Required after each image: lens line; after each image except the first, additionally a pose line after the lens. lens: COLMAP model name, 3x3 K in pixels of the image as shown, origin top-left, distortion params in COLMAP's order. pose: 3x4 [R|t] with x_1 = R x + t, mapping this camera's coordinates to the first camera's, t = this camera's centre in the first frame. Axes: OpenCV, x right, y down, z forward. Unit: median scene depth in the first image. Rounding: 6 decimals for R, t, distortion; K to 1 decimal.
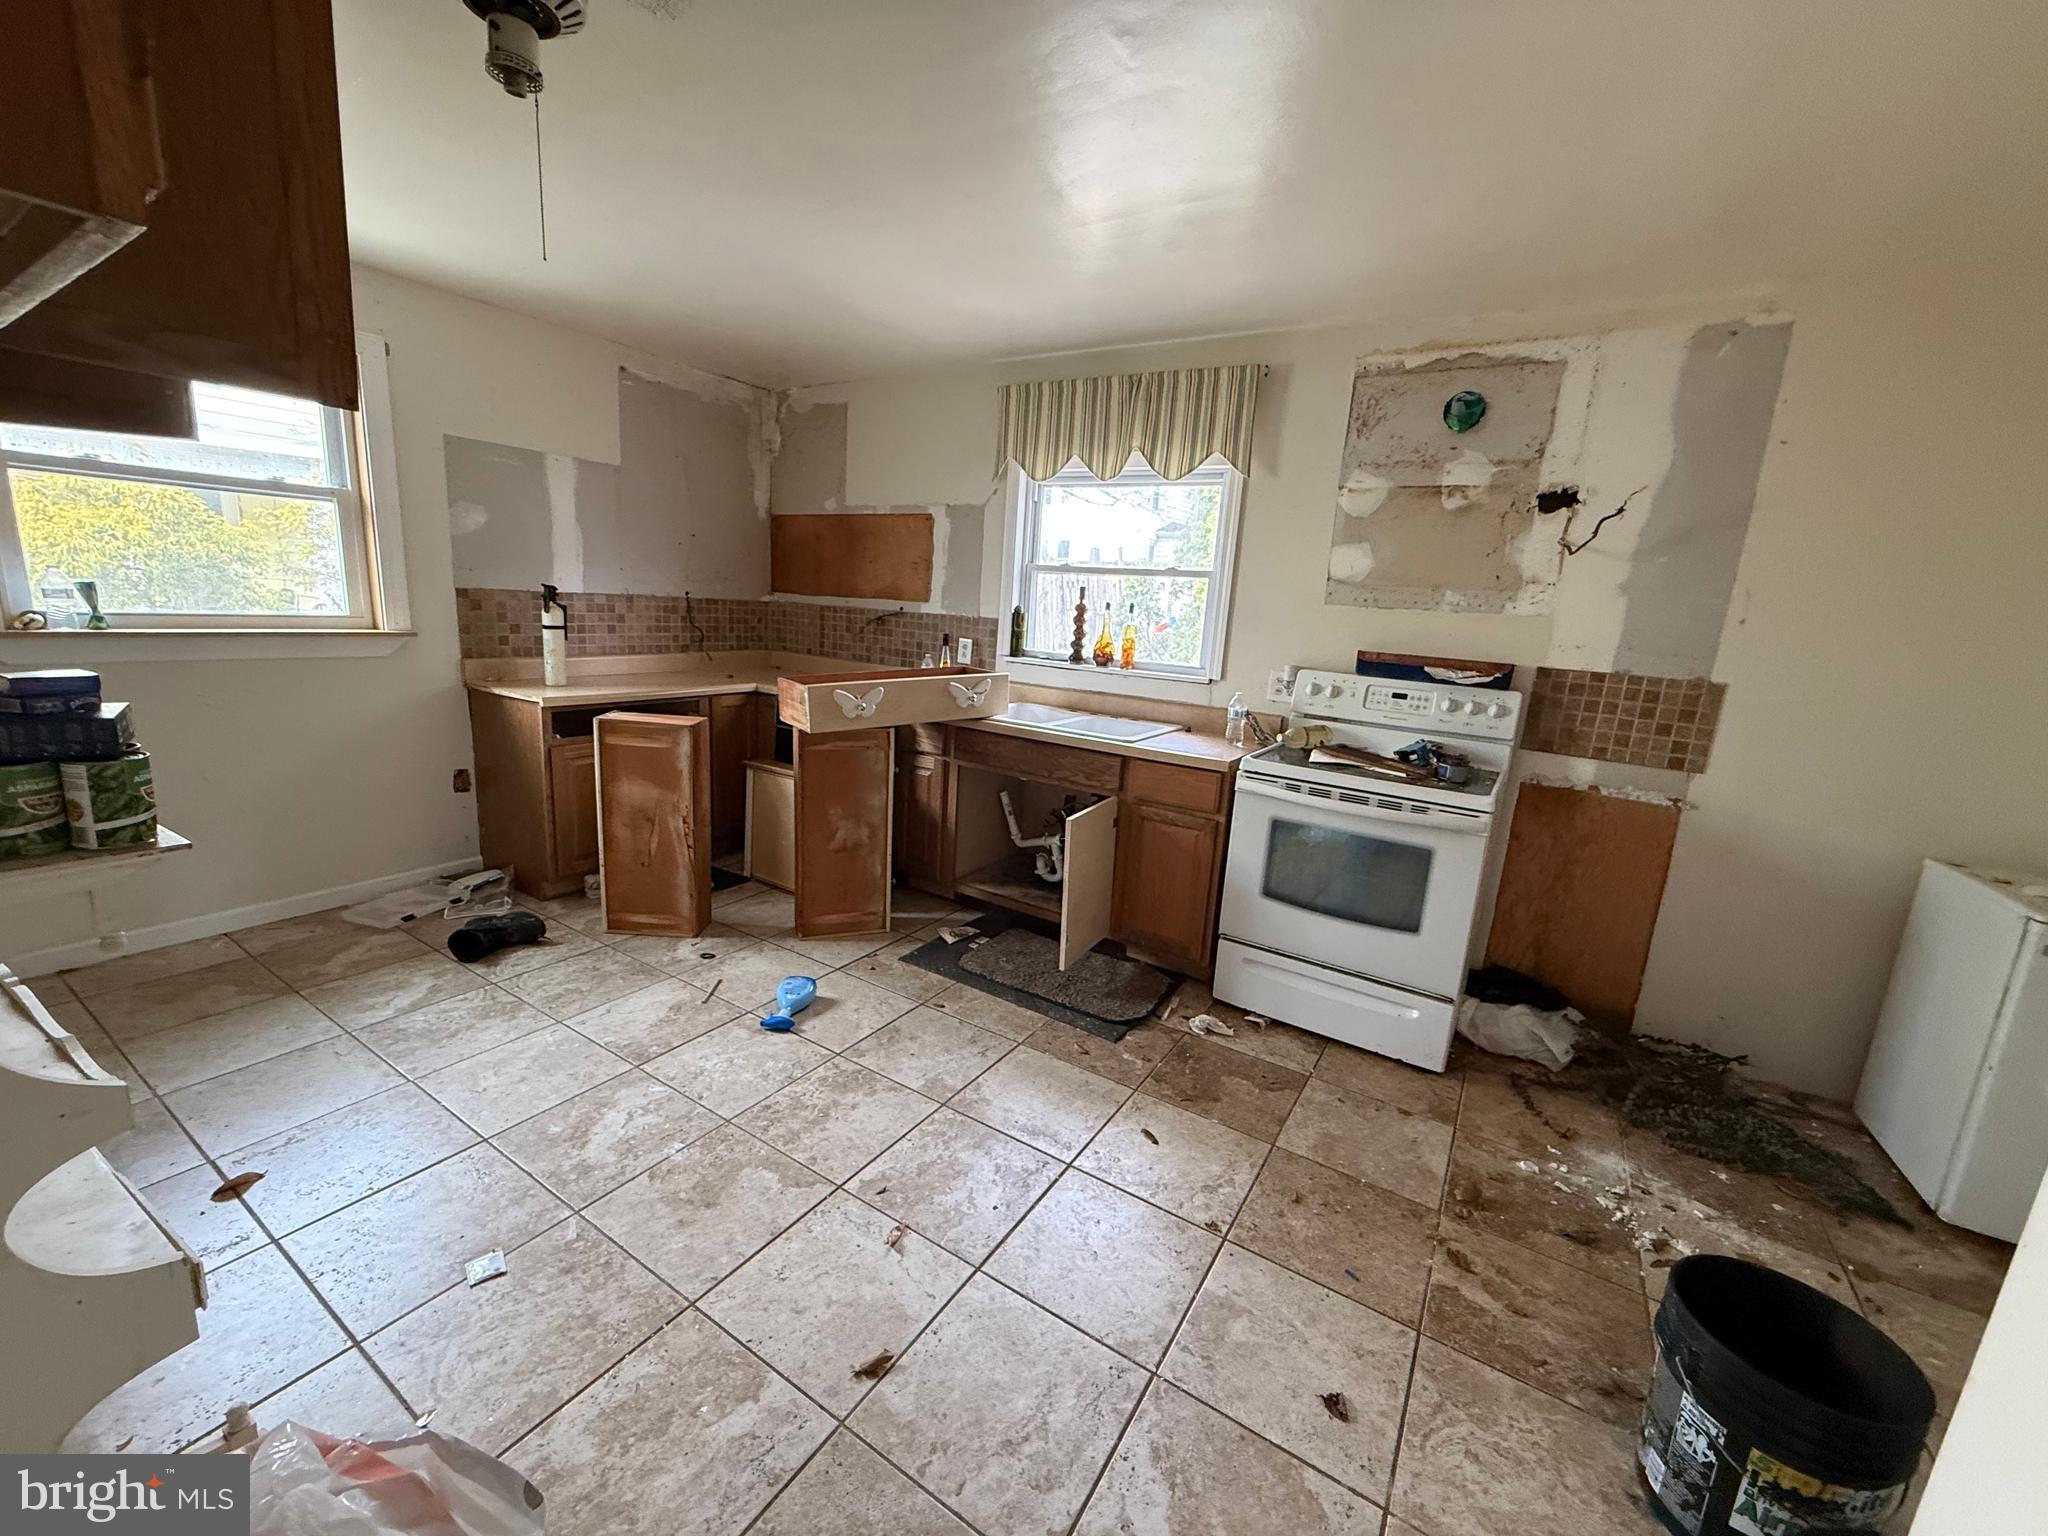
lens RADIAL K [[814.6, 0, 1021.7], [0, 814.6, 770.0], [0, 0, 1]] dist [-0.000589, 0.000226]
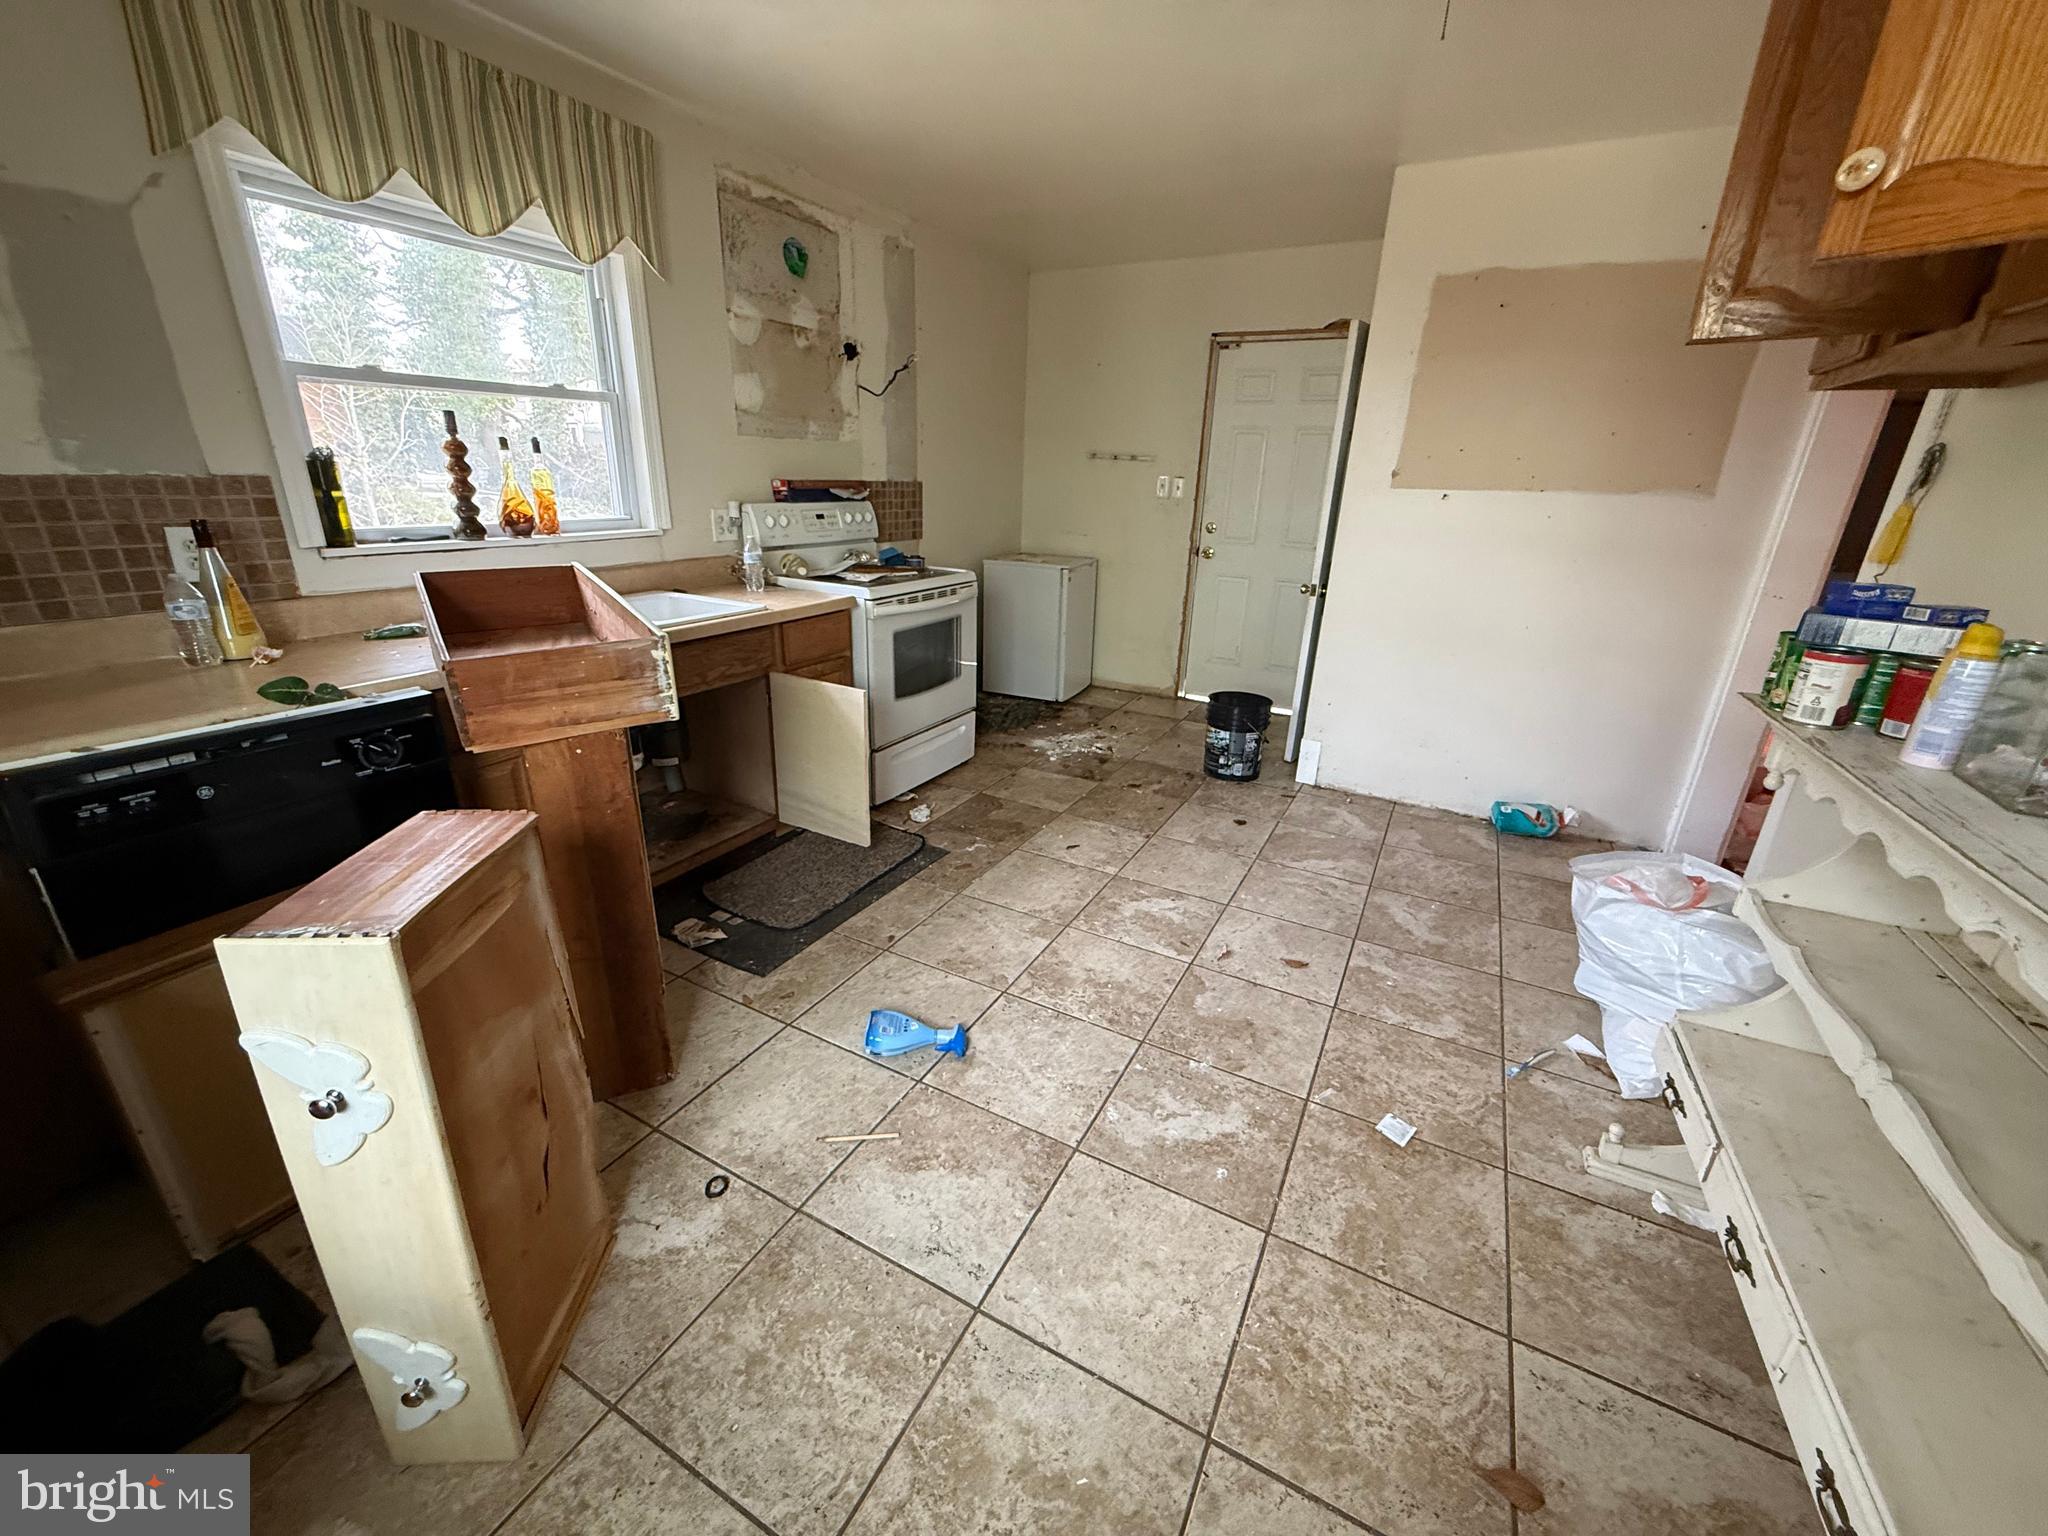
lens RADIAL K [[814.6, 0, 1016.9], [0, 814.6, 768.2], [0, 0, 1]] dist [-0.000589, 0.000226]
pose [[-0.065646, -0.406199, 0.911424, -0.766052], [0.176222, 0.894318, 0.411268, -0.195117], [-0.982159, 0.187611, 0.012873, 0.750317]]
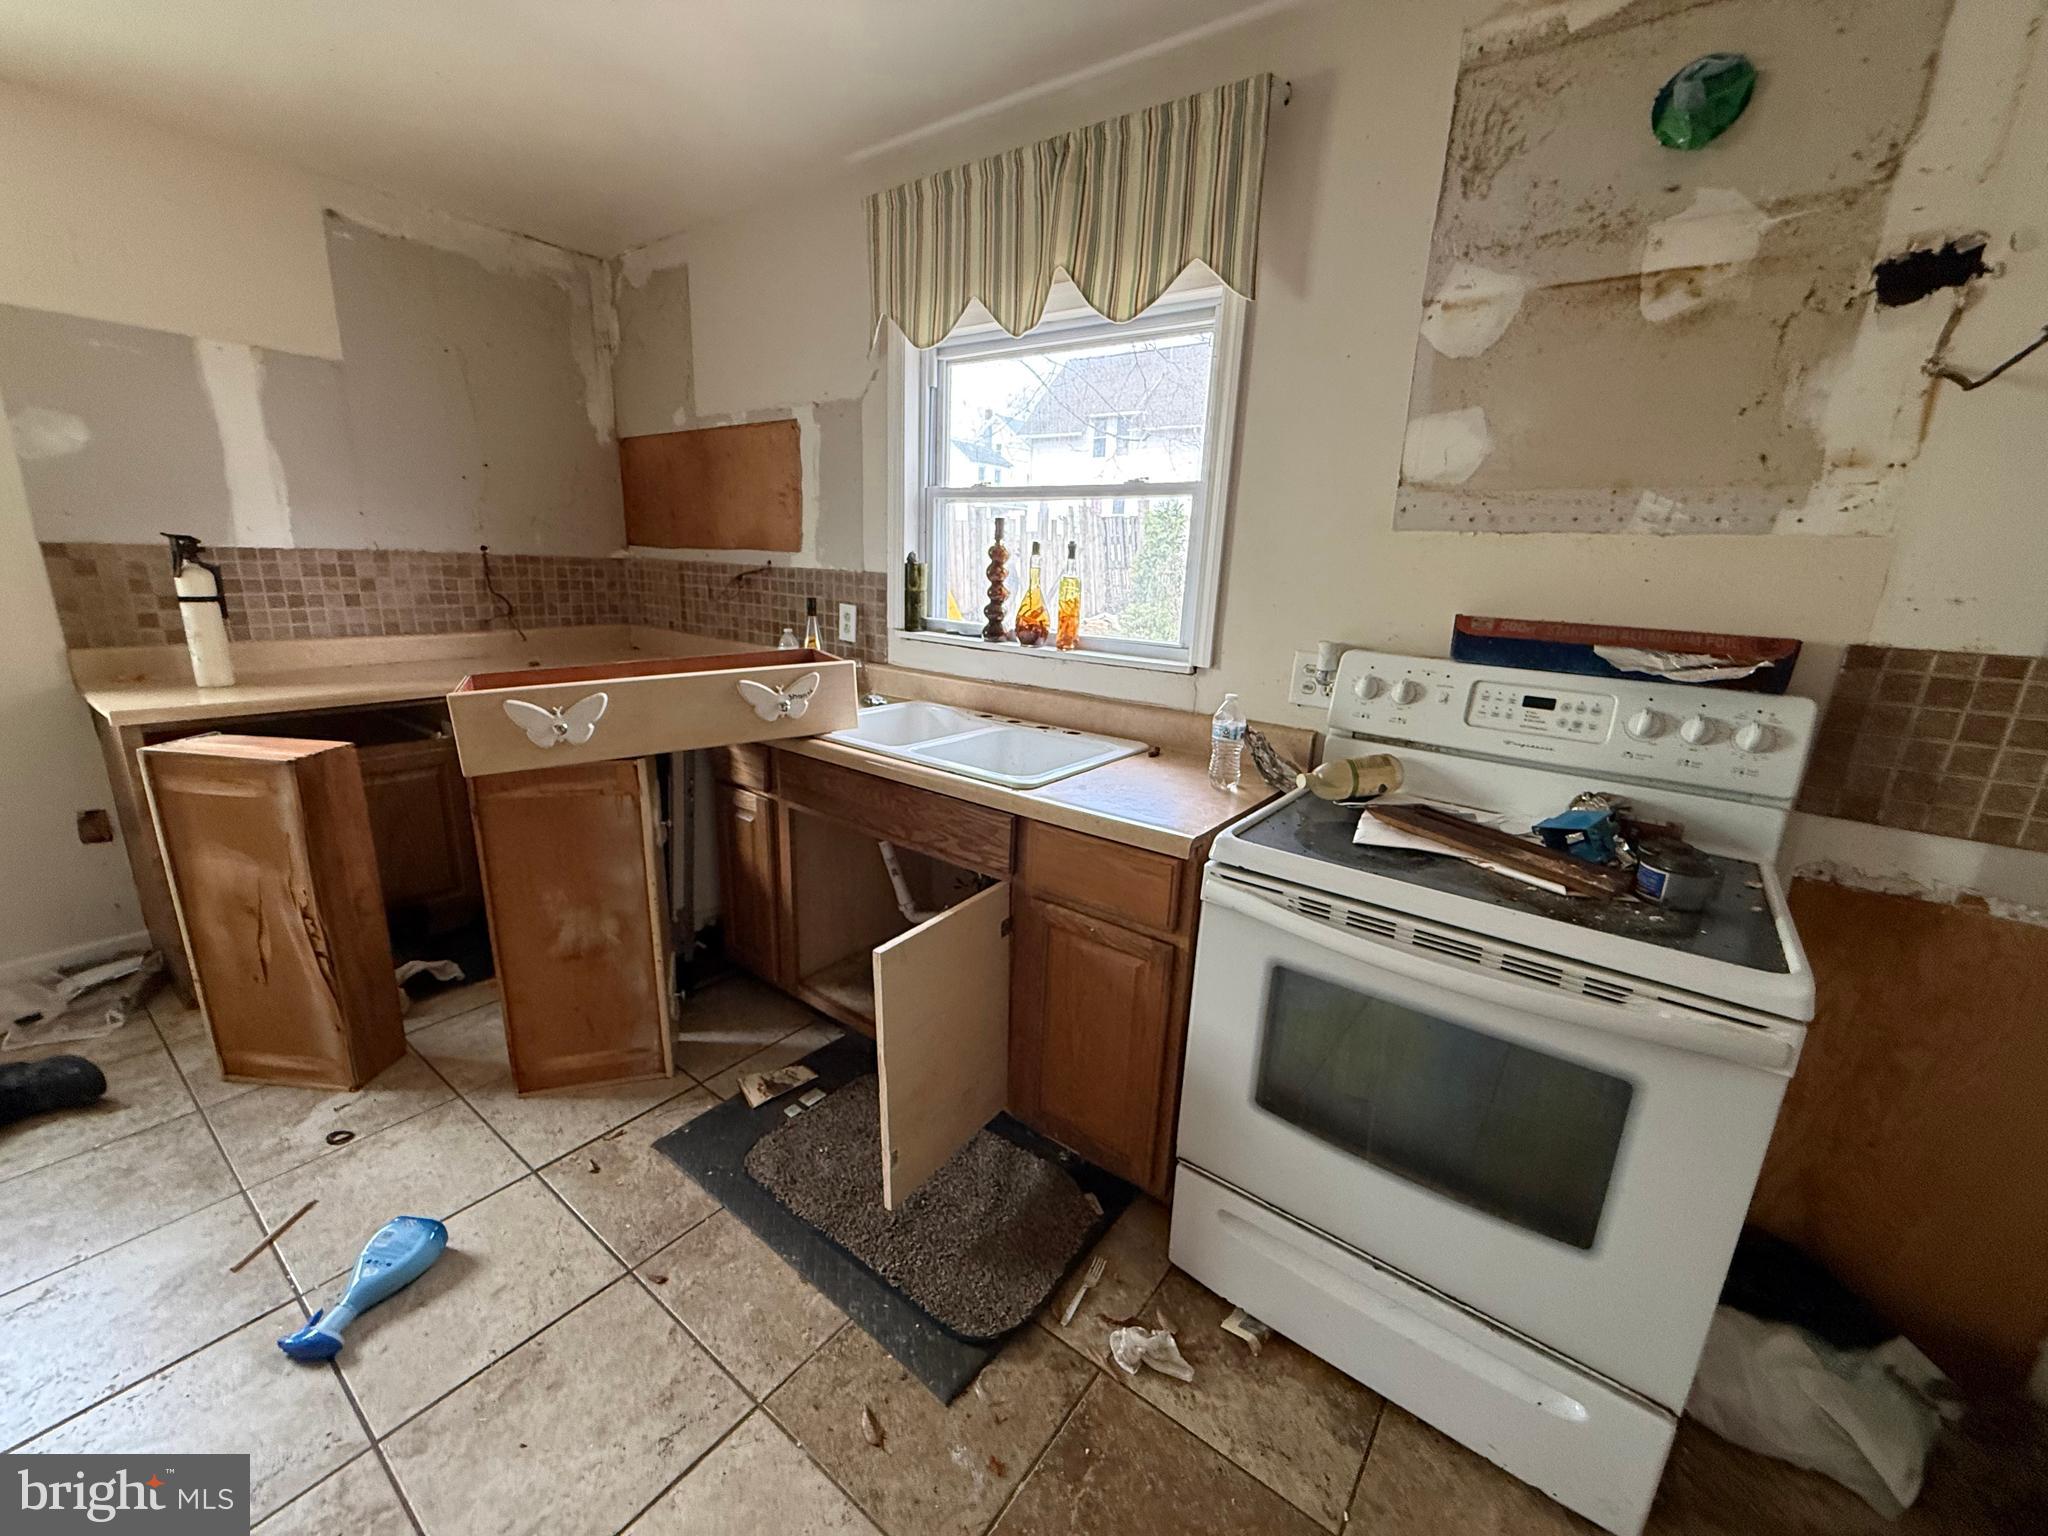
lens RADIAL K [[814.6, 0, 1021.3], [0, 814.6, 770.2], [0, 0, 1]] dist [-0.000589, 0.000226]
pose [[0.996598, -0.001767, -0.082394, 0.174488], [0.005430, 0.999006, 0.044250, -0.070707], [0.082234, -0.044547, 0.995617, 0.444679]]
